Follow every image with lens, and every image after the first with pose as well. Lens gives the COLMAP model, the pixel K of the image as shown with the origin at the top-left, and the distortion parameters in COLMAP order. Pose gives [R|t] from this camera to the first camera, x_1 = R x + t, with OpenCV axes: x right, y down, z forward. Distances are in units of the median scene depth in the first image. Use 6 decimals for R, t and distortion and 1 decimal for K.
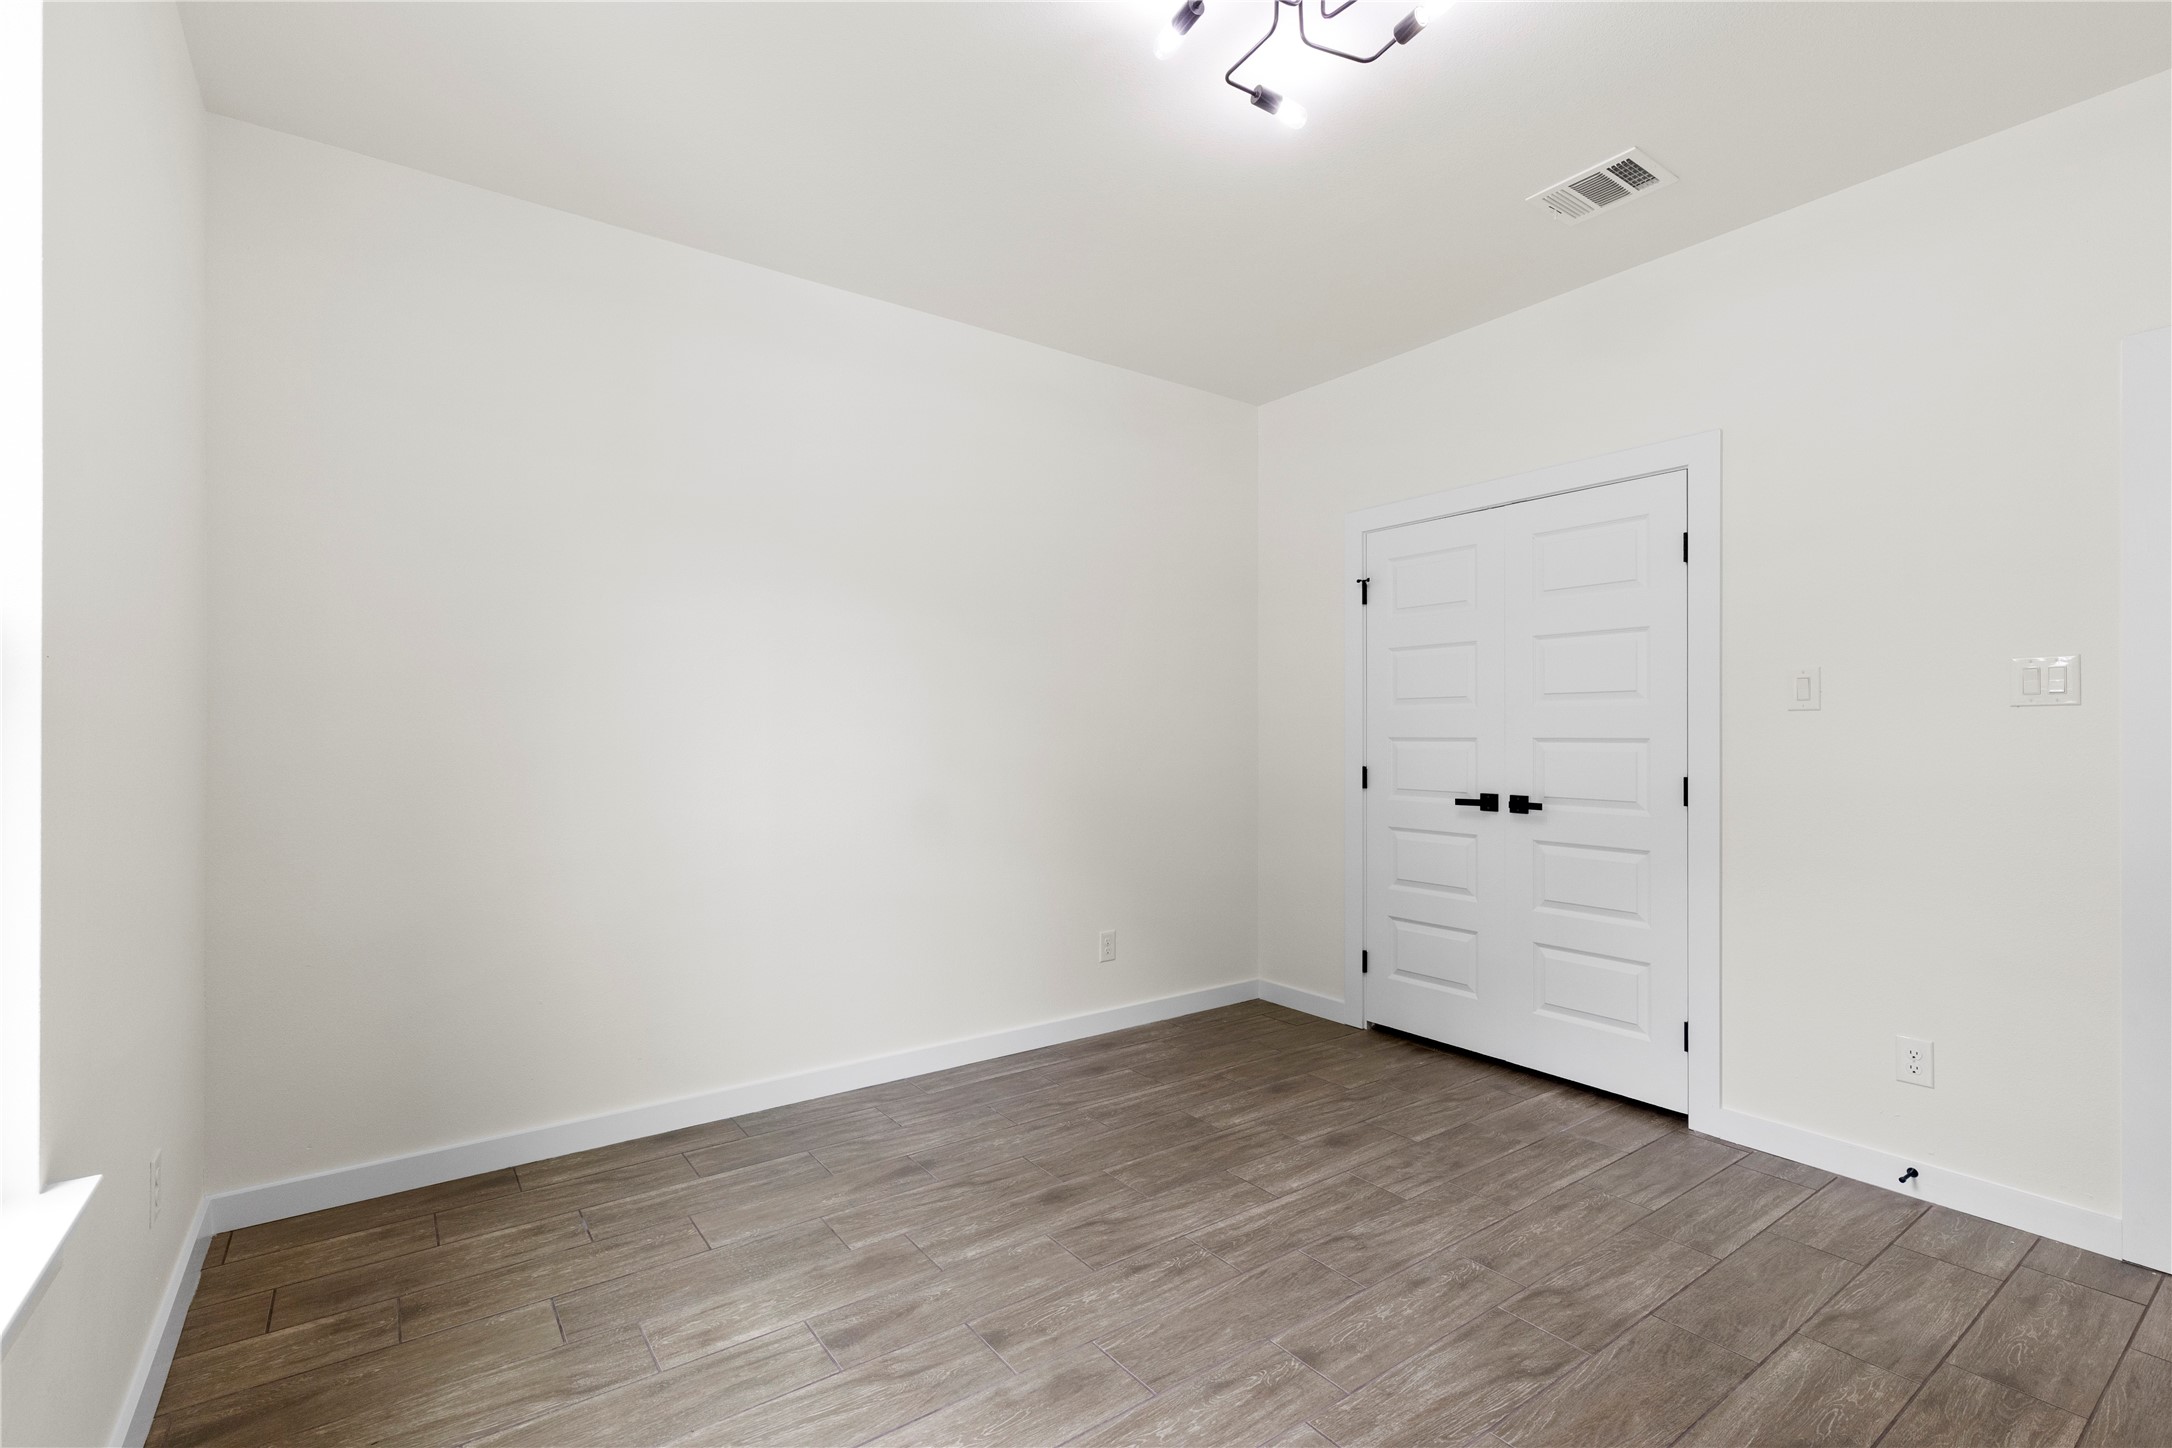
lens RADIAL K [[983.2, 0, 1084.7], [0, 983.2, 718.6], [0, 0, 1]] dist [0.010501, -0.001126]
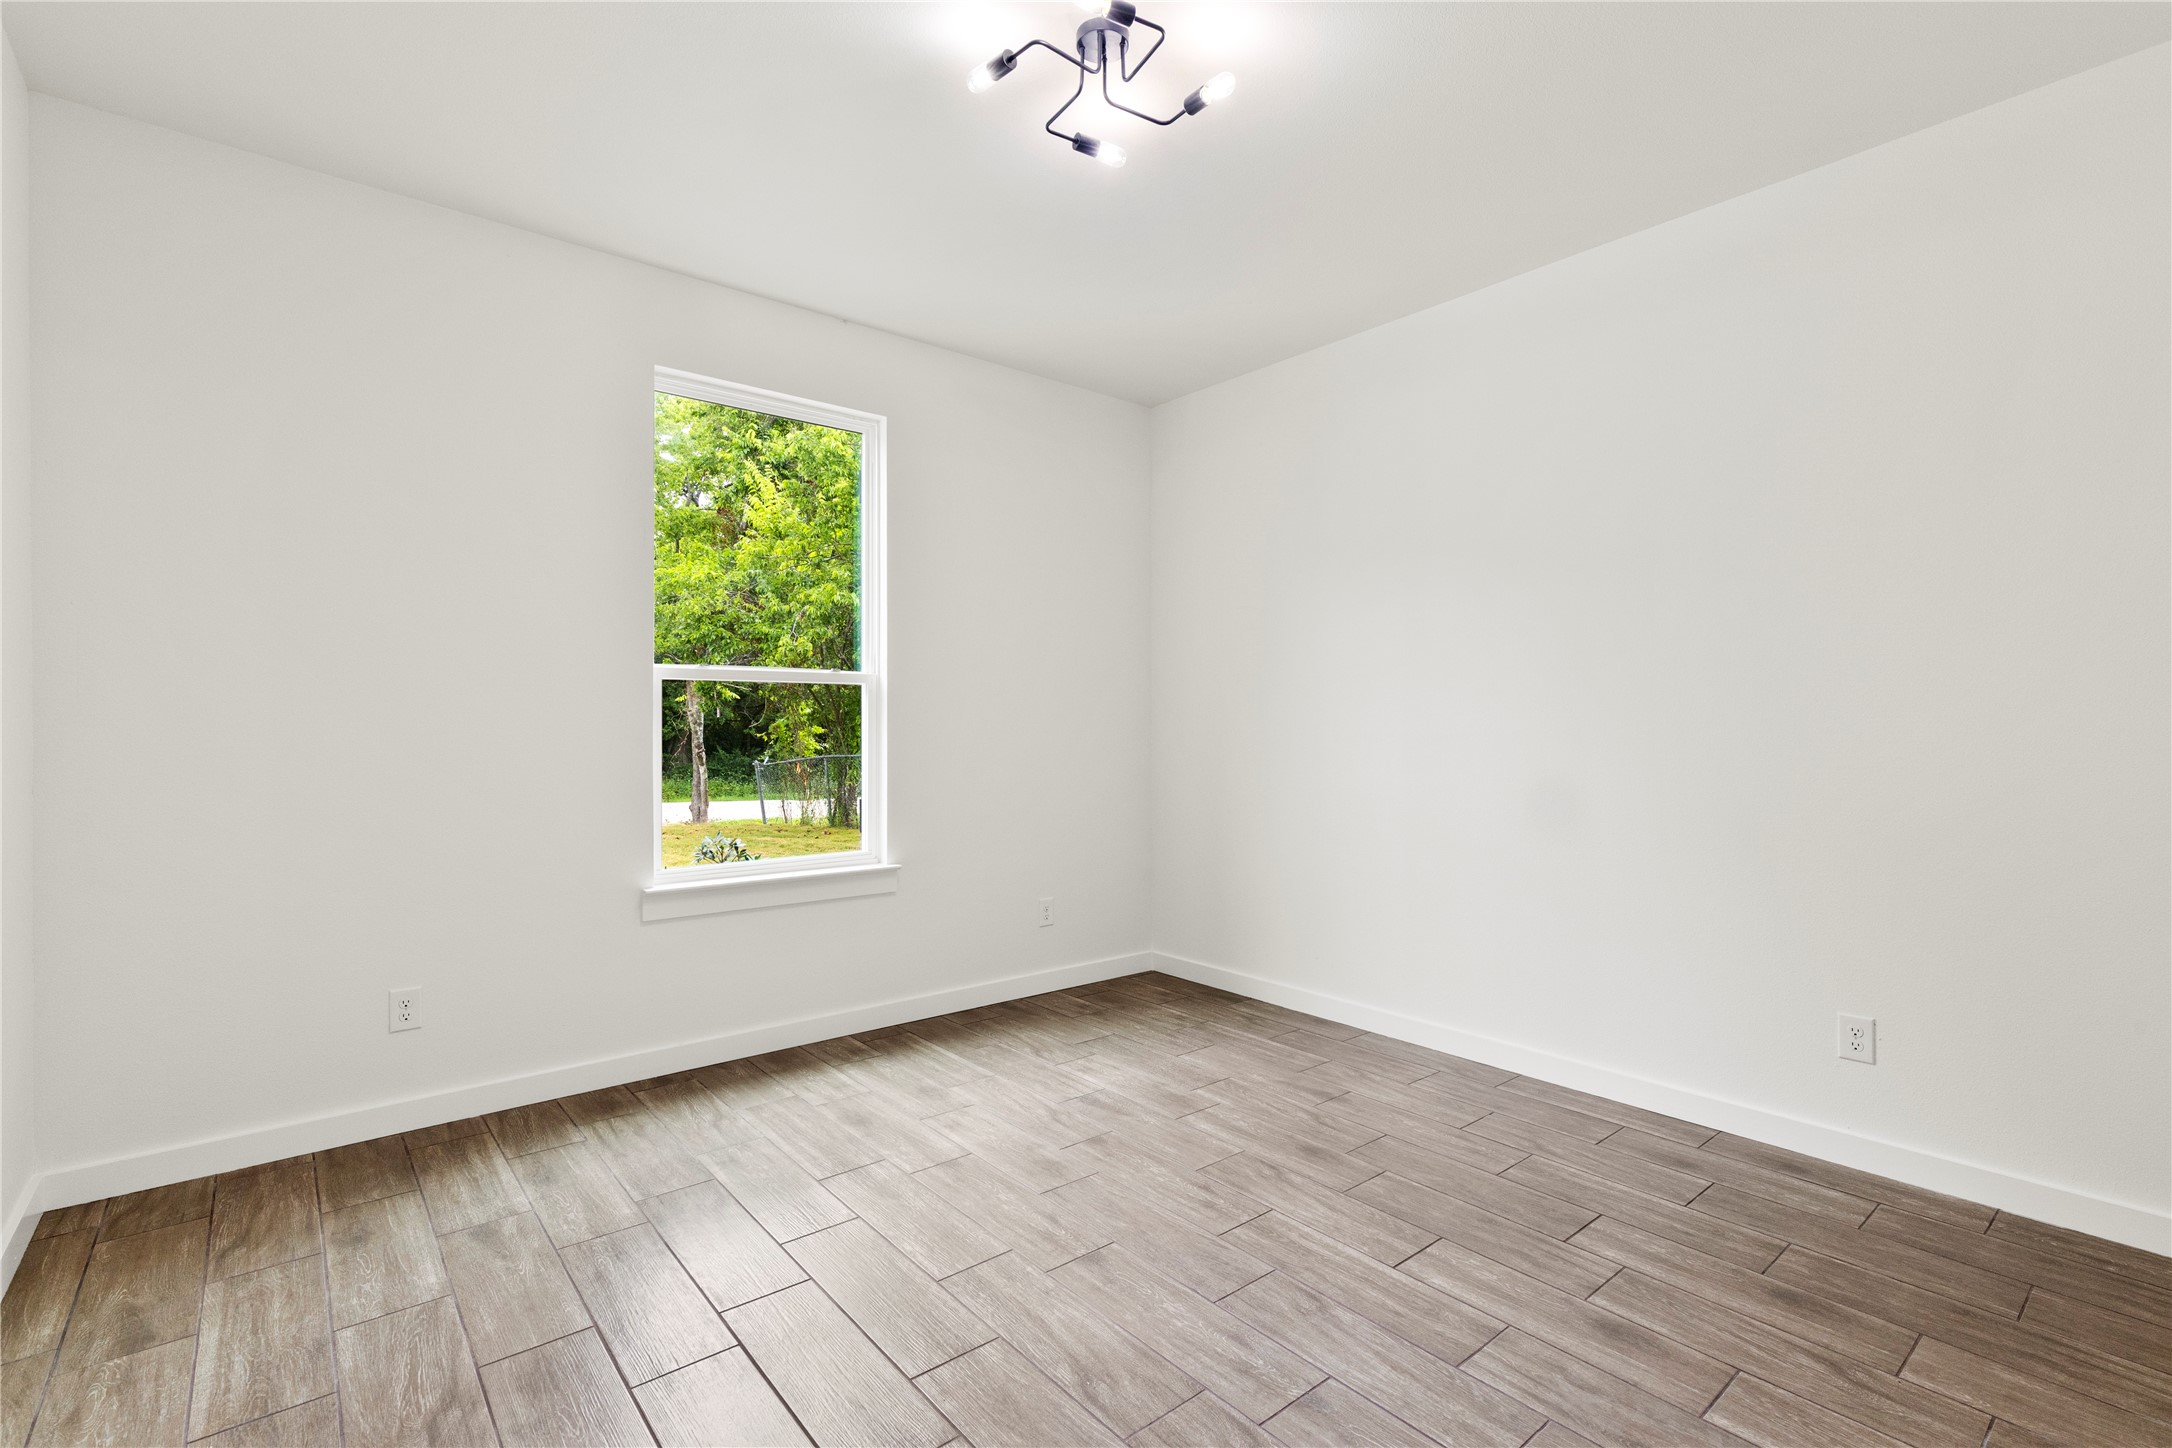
lens RADIAL K [[983.2, 0, 1080.7], [0, 983.2, 726.7], [0, 0, 1]] dist [0.010501, -0.001126]
pose [[0.057972, 0.001938, -0.998316, 0.994088], [0.017024, 0.999851, 0.002930, 0.016189], [0.998173, -0.017165, 0.057930, 0.673290]]
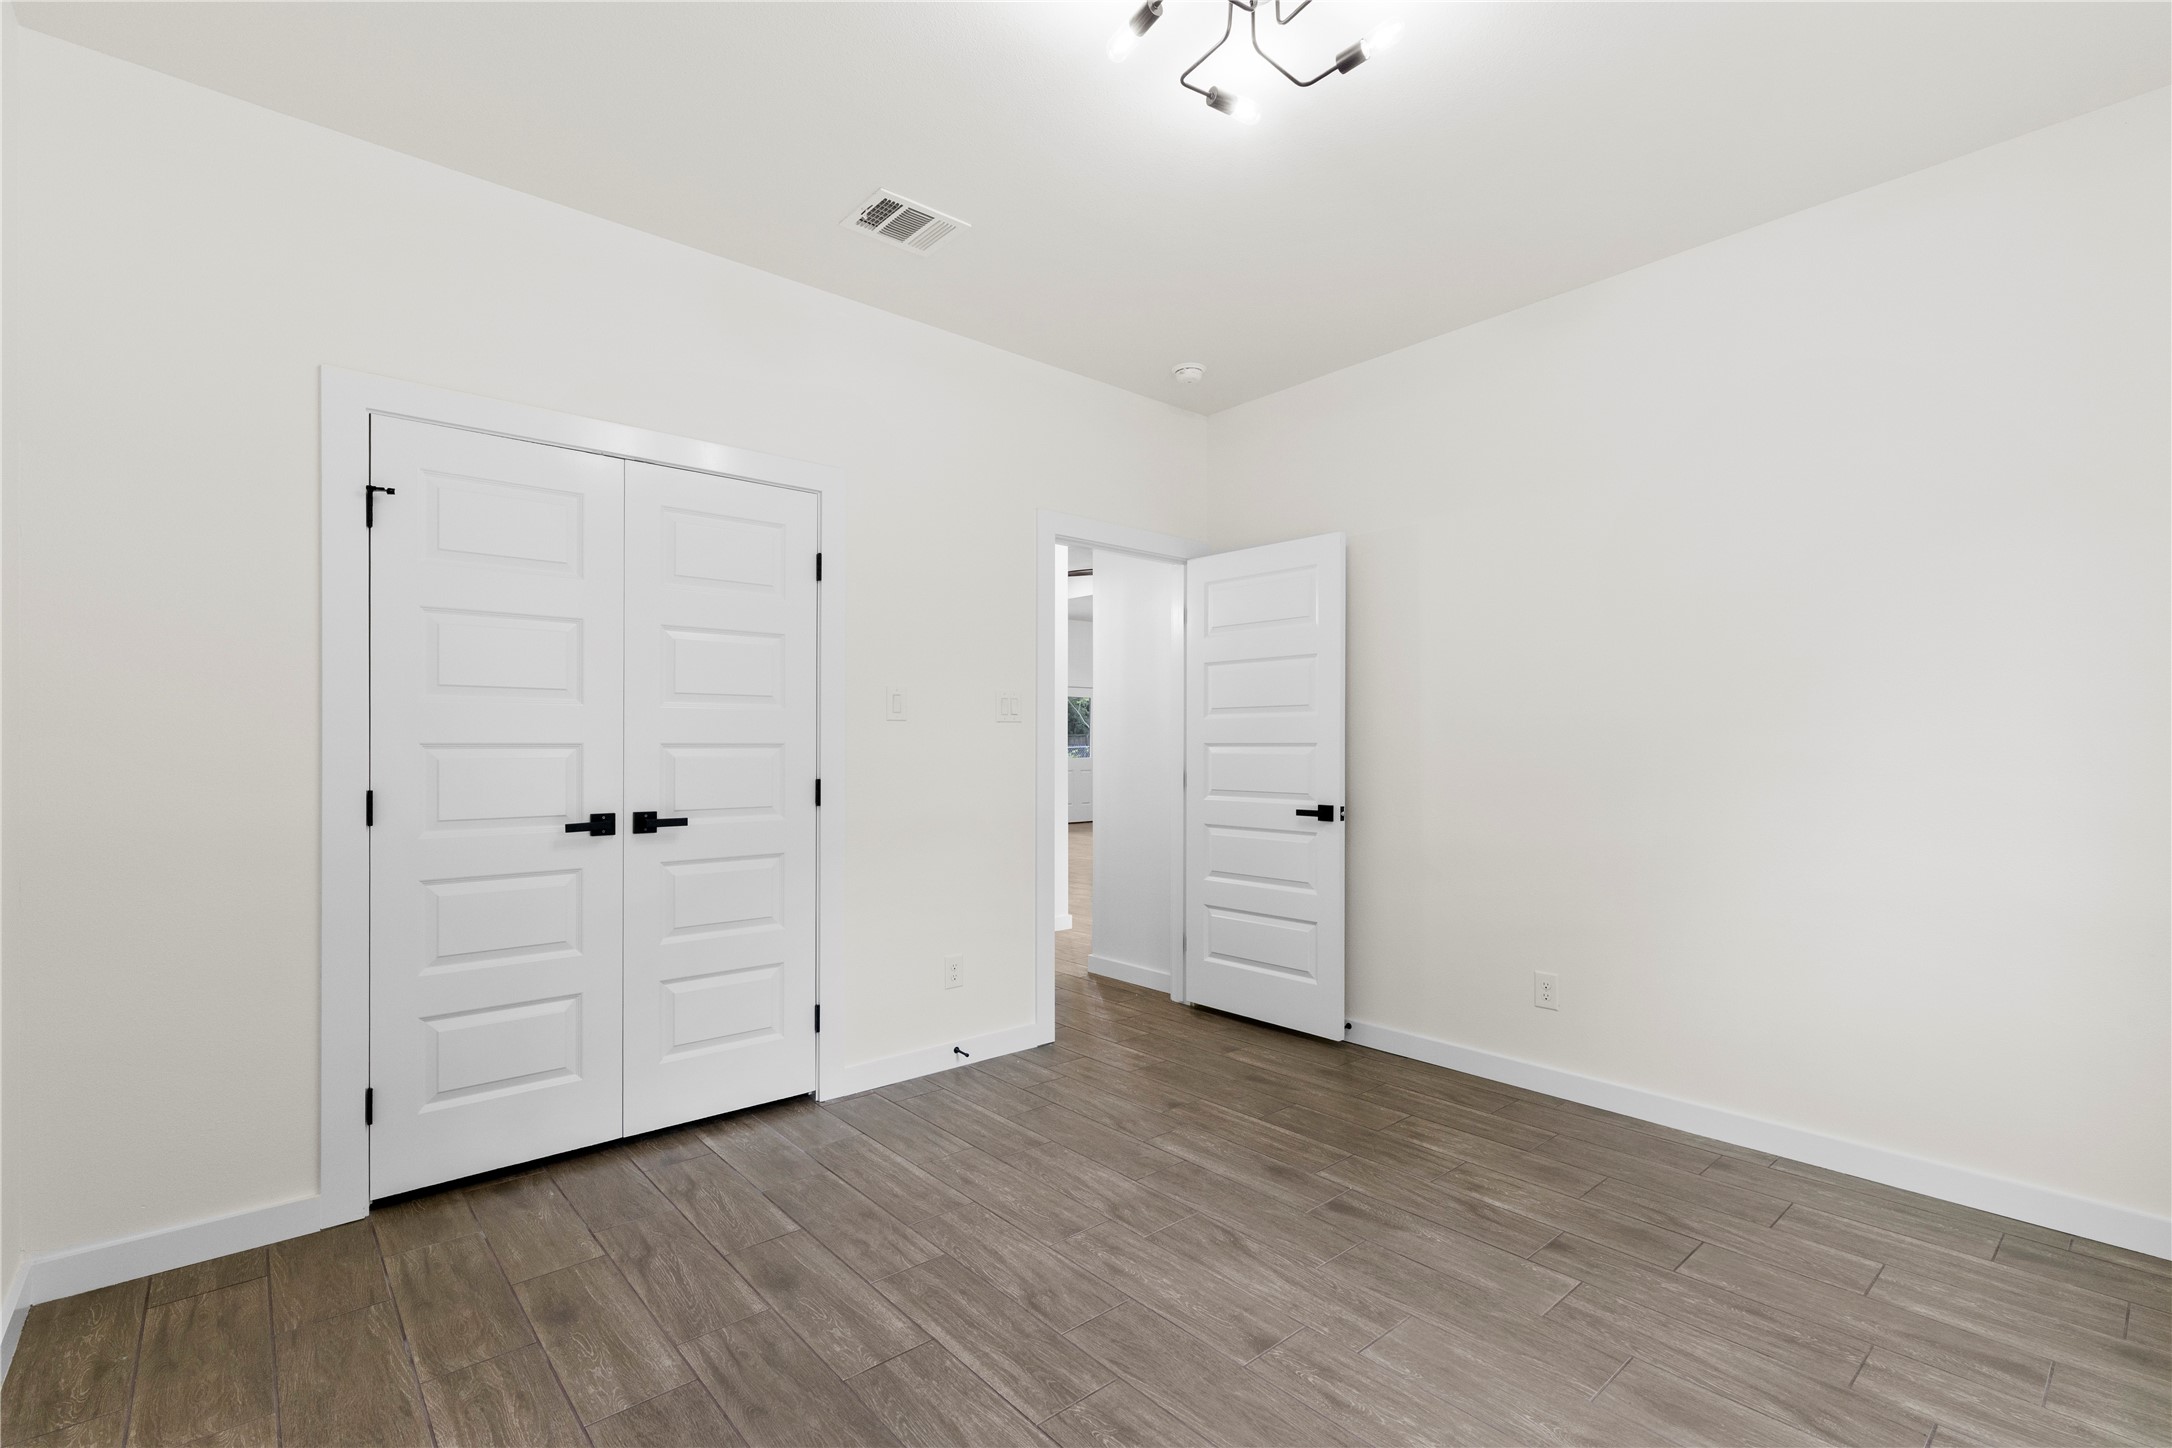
lens RADIAL K [[983.2, 0, 1087.0], [0, 983.2, 739.6], [0, 0, 1]] dist [0.010501, -0.001126]
pose [[-0.087303, 0.000691, 0.996182, -0.567928], [-0.017391, 0.999846, -0.002218, 0.015558], [-0.996030, -0.017518, -0.087278, 0.929167]]
